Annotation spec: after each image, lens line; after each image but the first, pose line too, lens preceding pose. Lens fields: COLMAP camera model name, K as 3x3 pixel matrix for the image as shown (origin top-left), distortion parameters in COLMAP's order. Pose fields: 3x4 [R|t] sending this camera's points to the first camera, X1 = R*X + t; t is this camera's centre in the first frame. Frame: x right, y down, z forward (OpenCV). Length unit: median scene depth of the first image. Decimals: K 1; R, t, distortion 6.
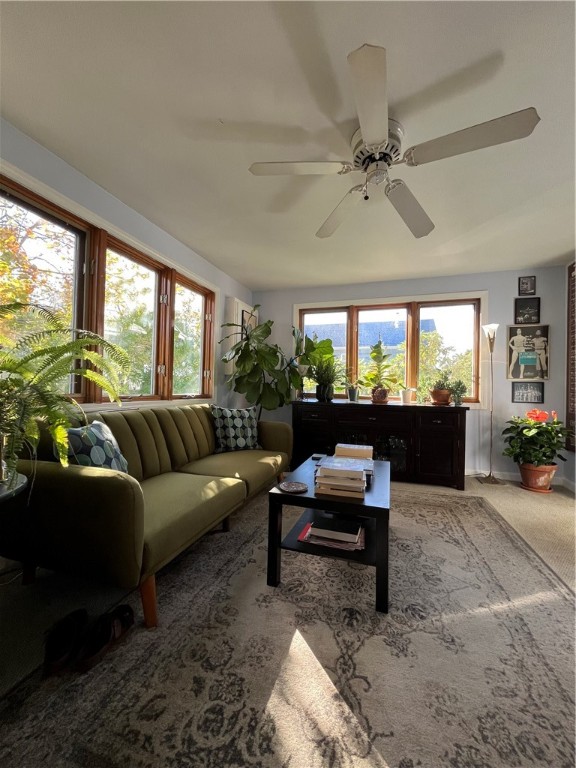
lens RADIAL K [[309.7, 0, 287.5], [0, 309.7, 383.0], [0, 0, 1]] dist [-0.004575, 0.000528]
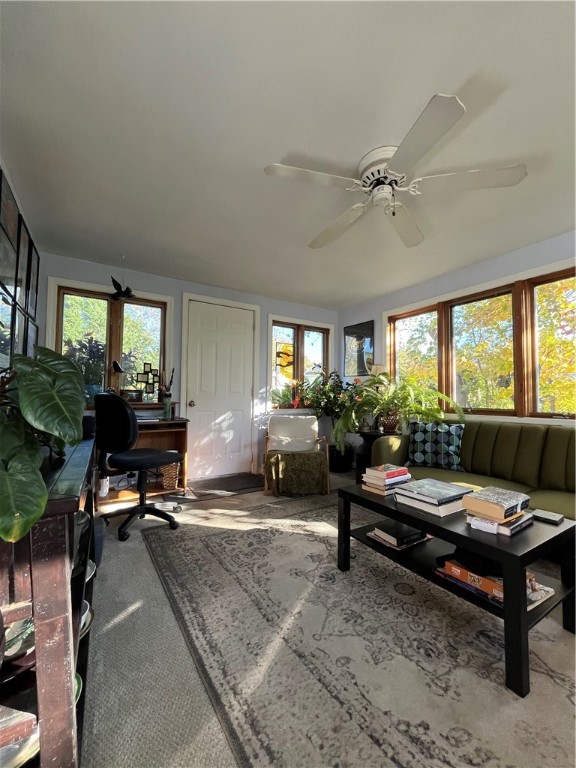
lens RADIAL K [[309.7, 0, 287.0], [0, 309.7, 384.3], [0, 0, 1]] dist [-0.004575, 0.000528]
pose [[-0.638227, -0.063748, -0.767204, 1.470153], [-0.018789, 0.997559, -0.067258, 0.047453], [0.769619, -0.028511, -0.637867, 1.628273]]
